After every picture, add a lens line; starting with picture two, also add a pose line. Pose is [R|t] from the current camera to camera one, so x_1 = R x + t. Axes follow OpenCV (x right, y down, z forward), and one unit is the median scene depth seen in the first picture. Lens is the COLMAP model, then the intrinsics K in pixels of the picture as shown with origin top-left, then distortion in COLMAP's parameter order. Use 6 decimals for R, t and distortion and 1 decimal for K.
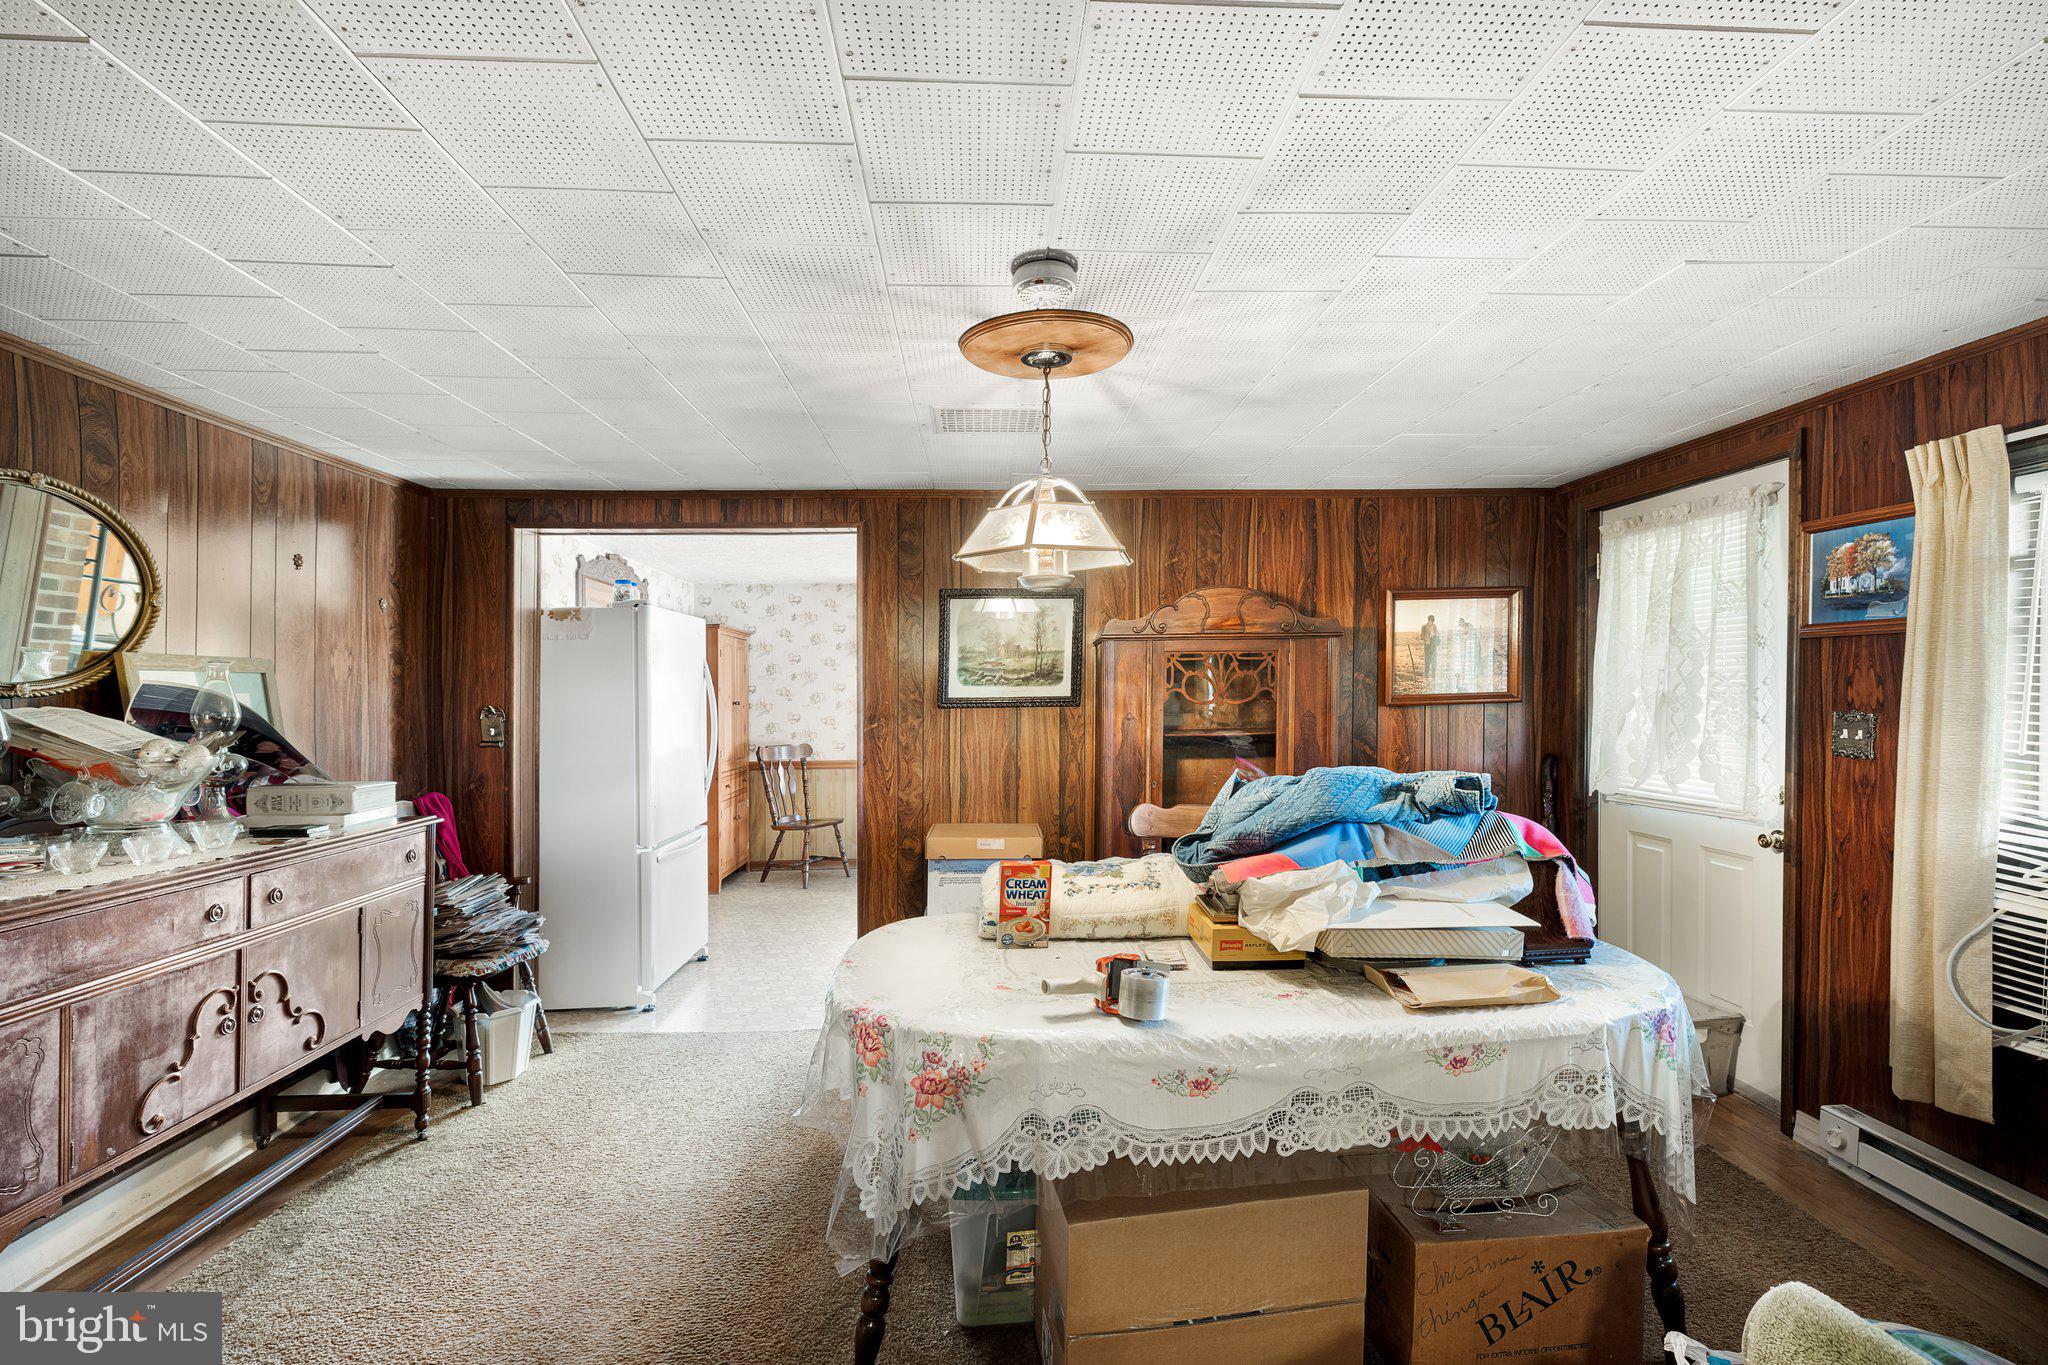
lens RADIAL K [[935.7, 0, 1025.7], [0, 935.7, 722.4], [0, 0, 1]] dist [-0.003873, -0.000309]
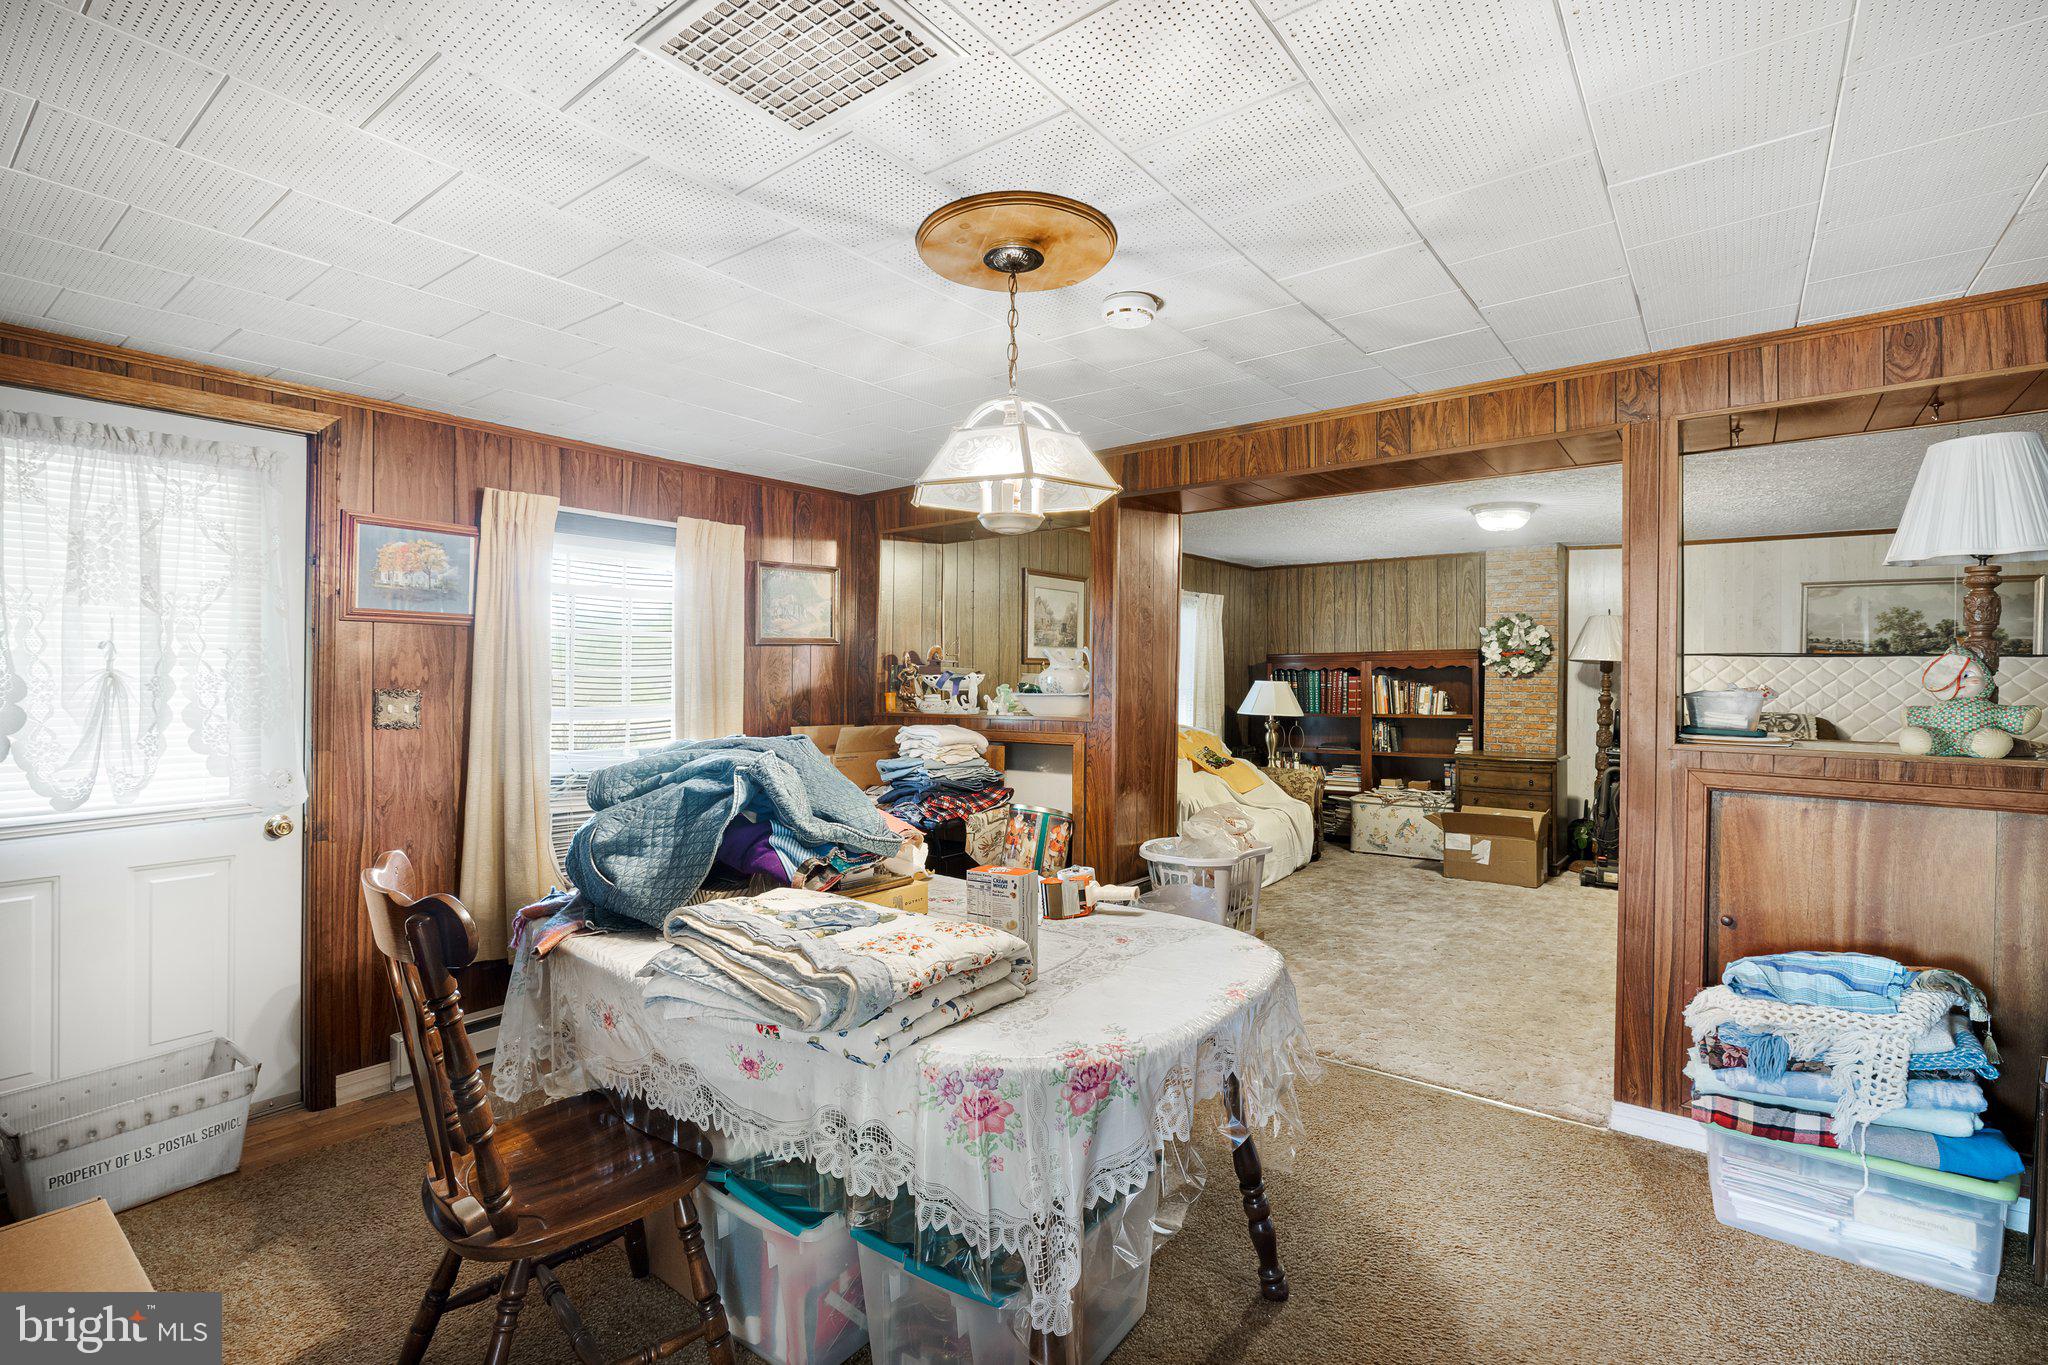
lens RADIAL K [[935.7, 0, 1015.3], [0, 935.7, 681.7], [0, 0, 1]] dist [-0.003873, -0.000309]
pose [[-0.763529, 0.001089, 0.645773, -0.435767], [0.029088, 0.999042, 0.032708, -0.035797], [-0.645118, 0.043758, -0.762829, 1.390964]]
